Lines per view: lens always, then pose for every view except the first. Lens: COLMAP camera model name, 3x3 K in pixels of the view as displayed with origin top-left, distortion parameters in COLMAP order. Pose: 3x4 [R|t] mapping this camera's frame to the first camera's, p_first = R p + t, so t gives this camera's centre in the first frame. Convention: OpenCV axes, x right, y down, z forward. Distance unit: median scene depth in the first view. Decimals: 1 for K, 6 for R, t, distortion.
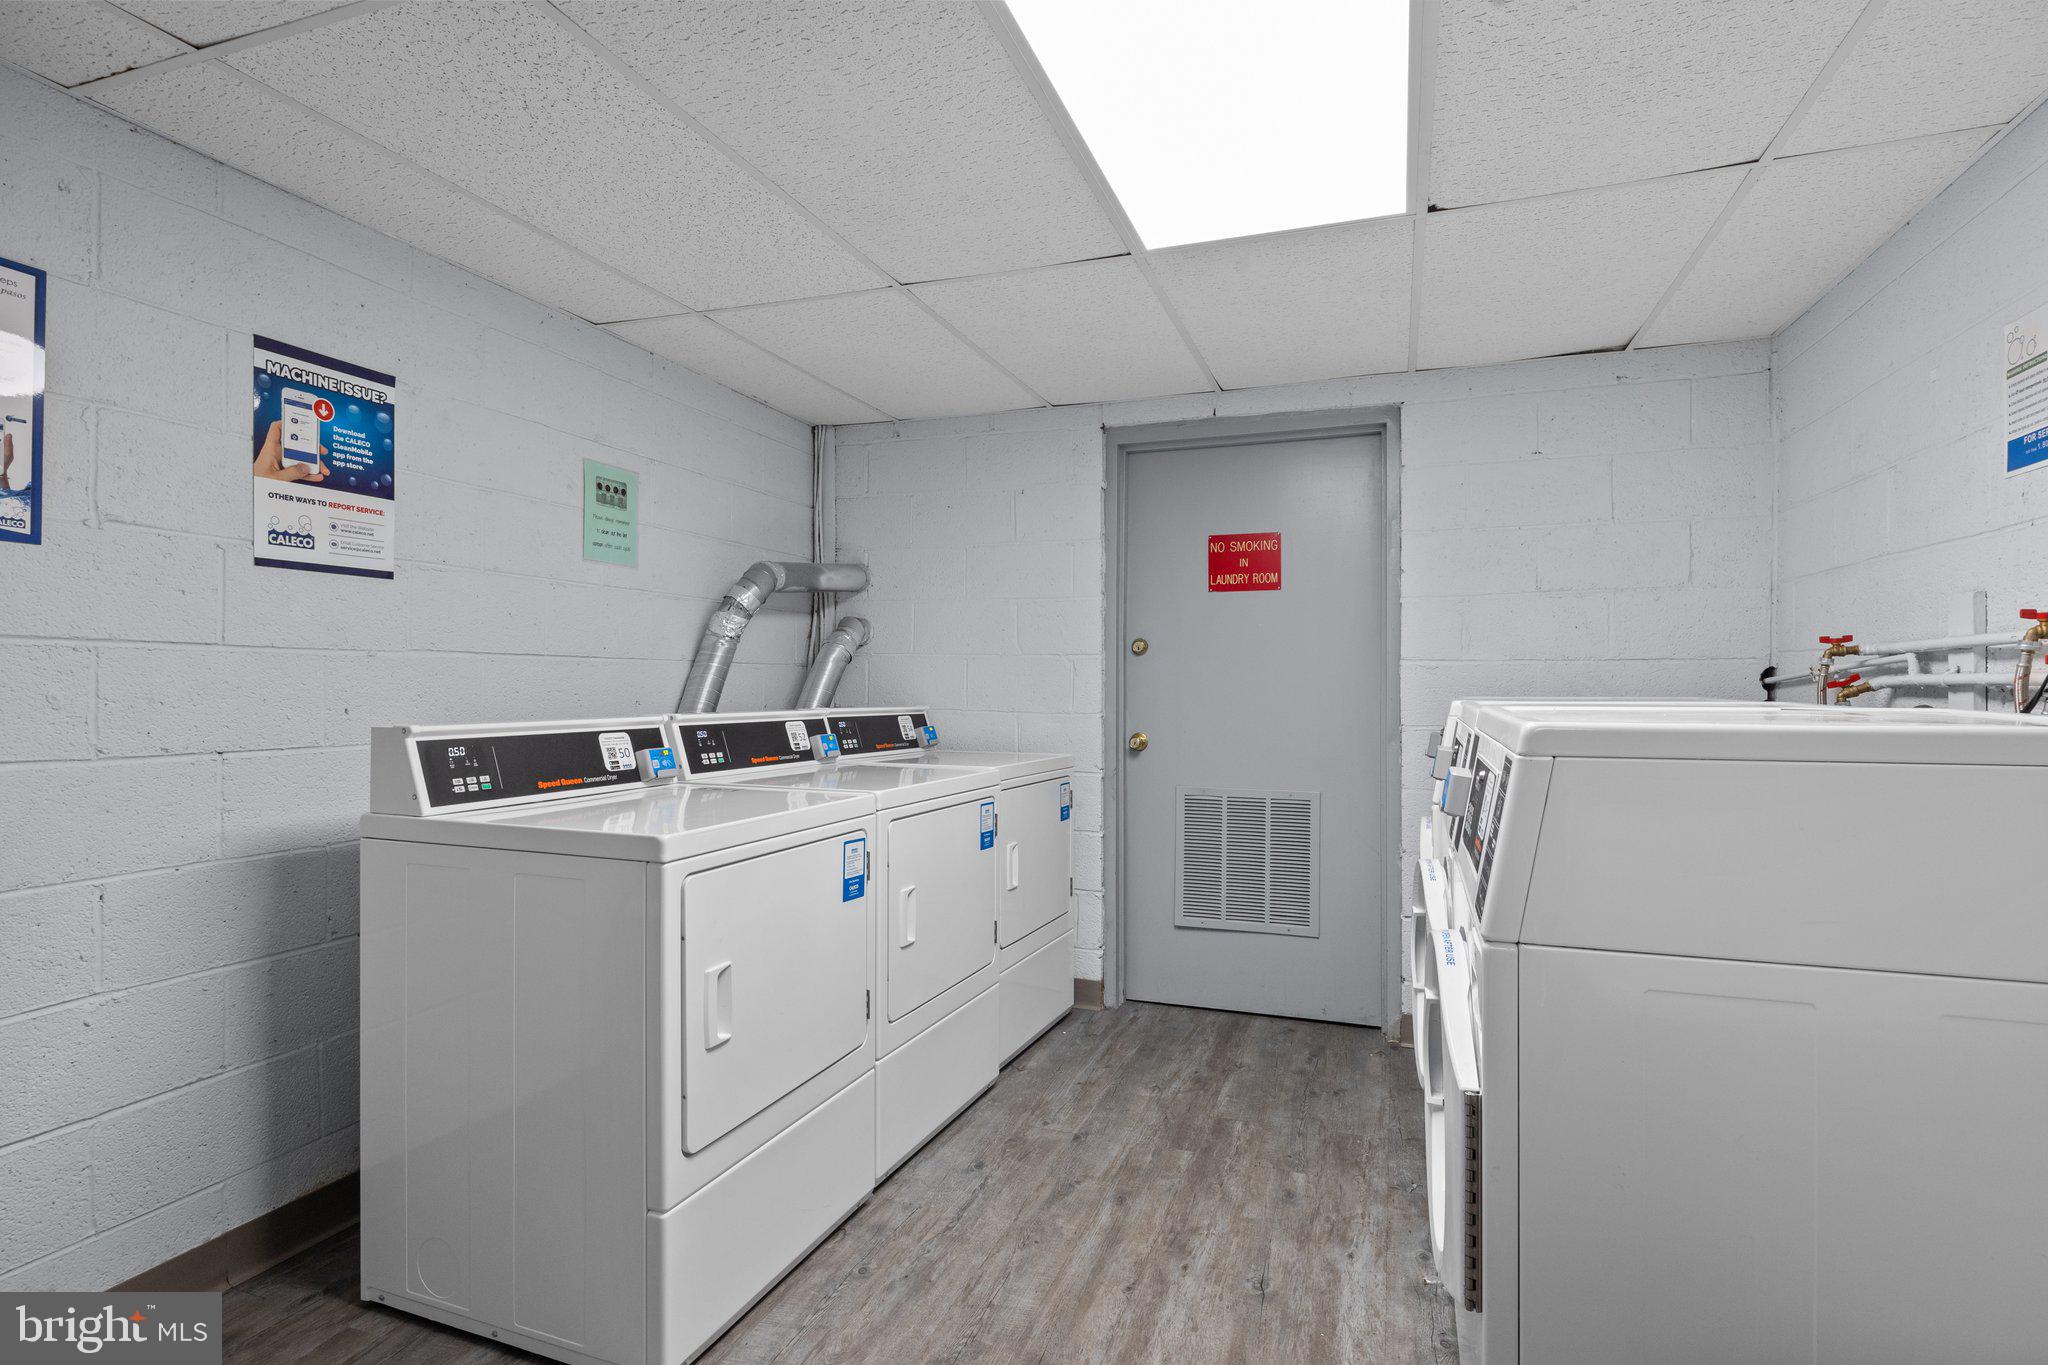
lens RADIAL K [[1023.6, 0, 1030.0], [0, 1023.6, 674.5], [0, 0, 1]] dist [-0.006518, -0.001596]
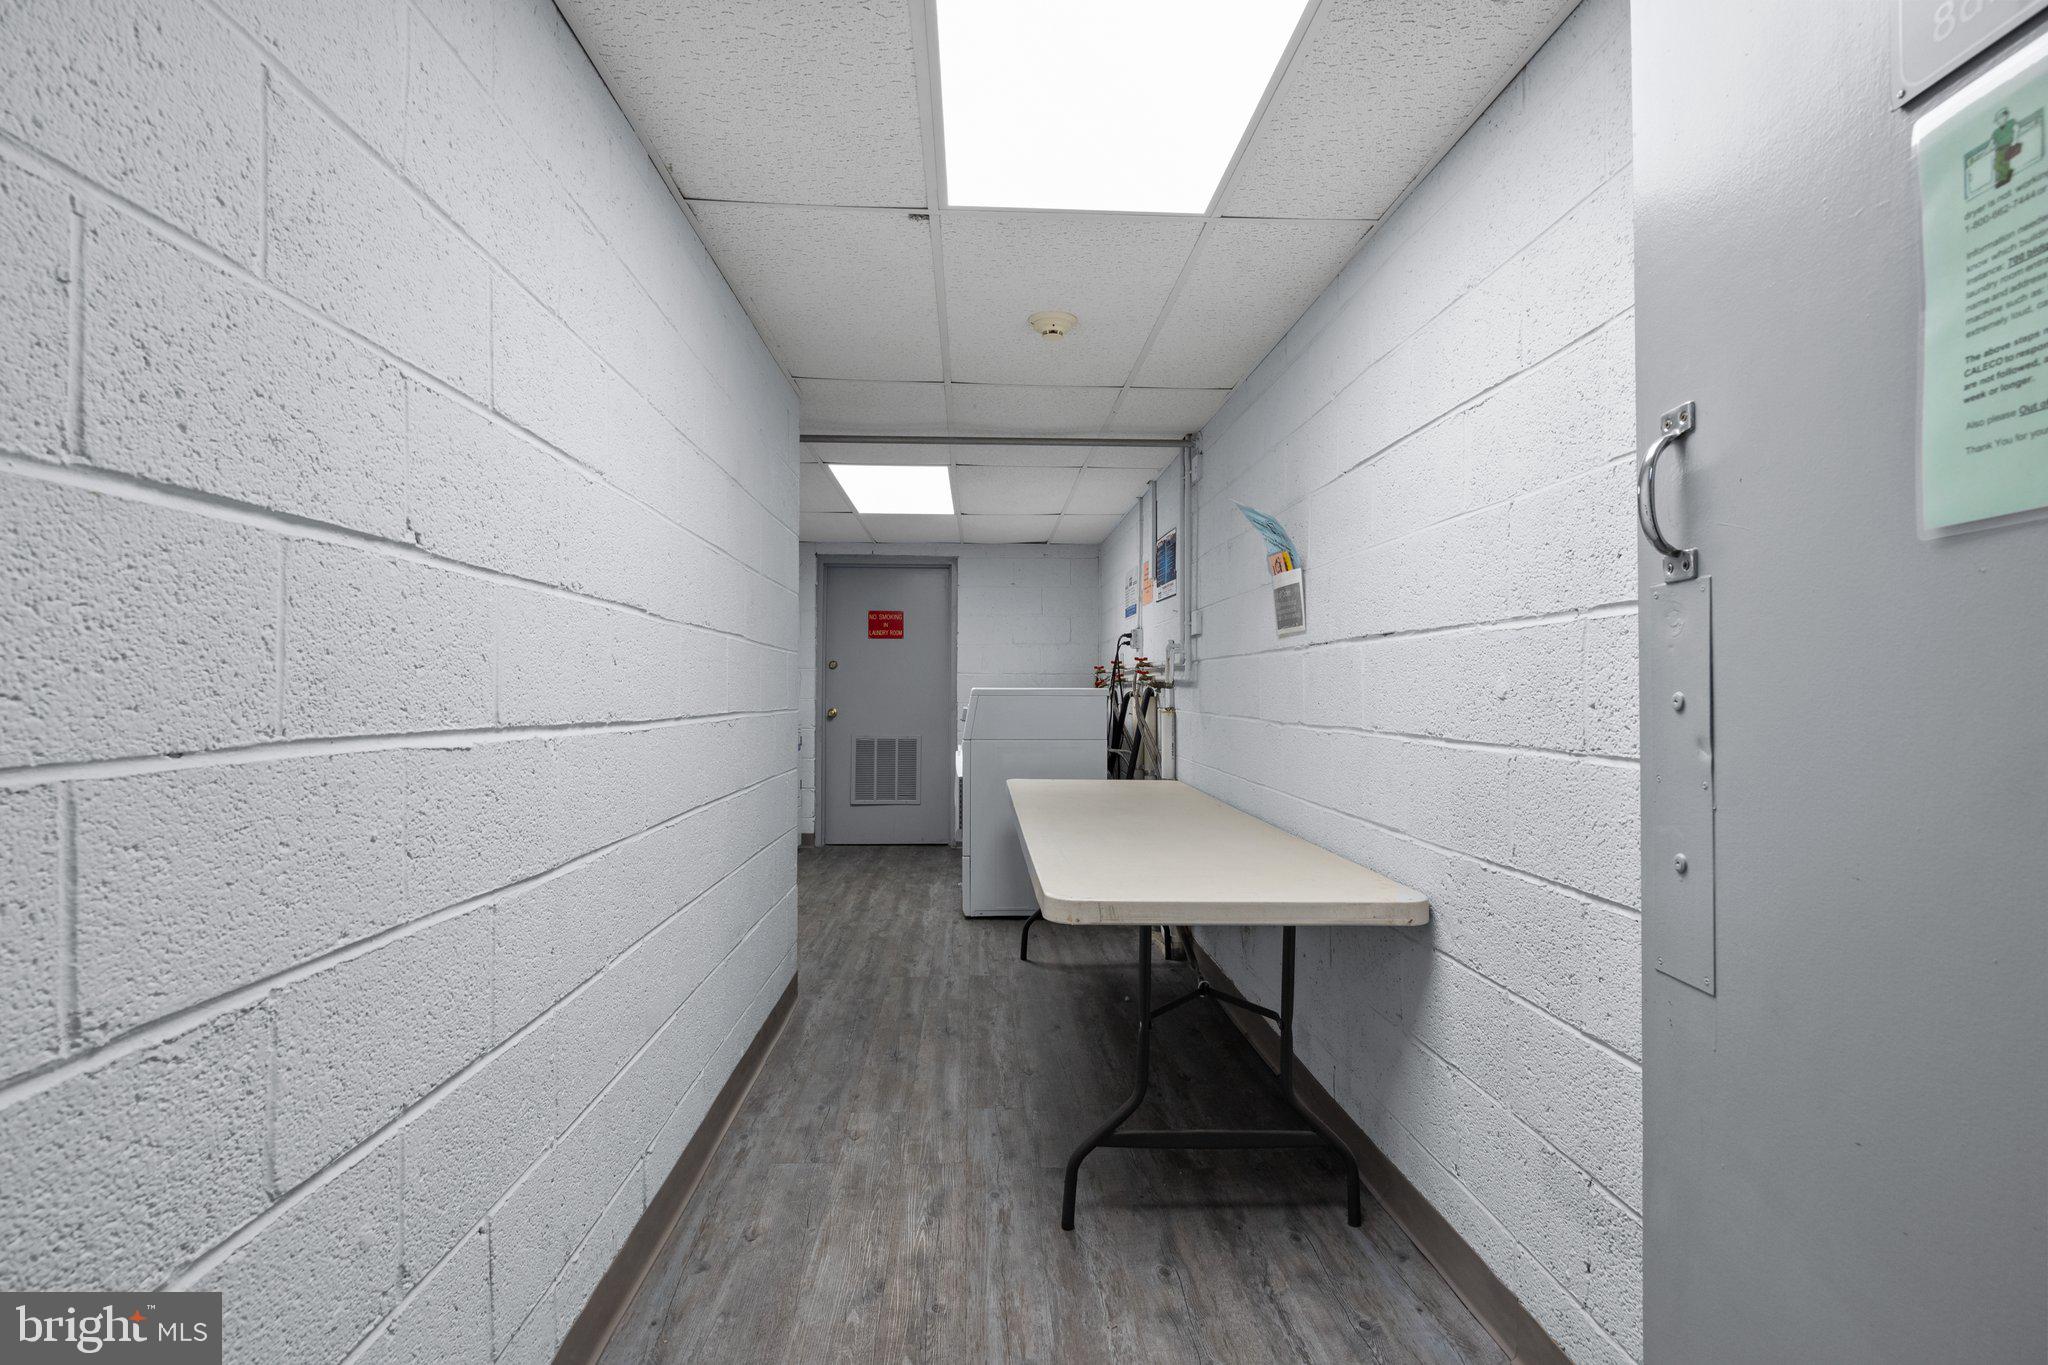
lens RADIAL K [[987.6, 0, 1023.1], [0, 987.6, 686.8], [0, 0, 1]] dist [-0.028326, 0.000306]
pose [[0.926209, 0.004853, 0.376980, -0.281662], [-0.003661, 0.999986, -0.003878, 0.021848], [-0.376993, 0.002212, 0.926213, -0.938975]]
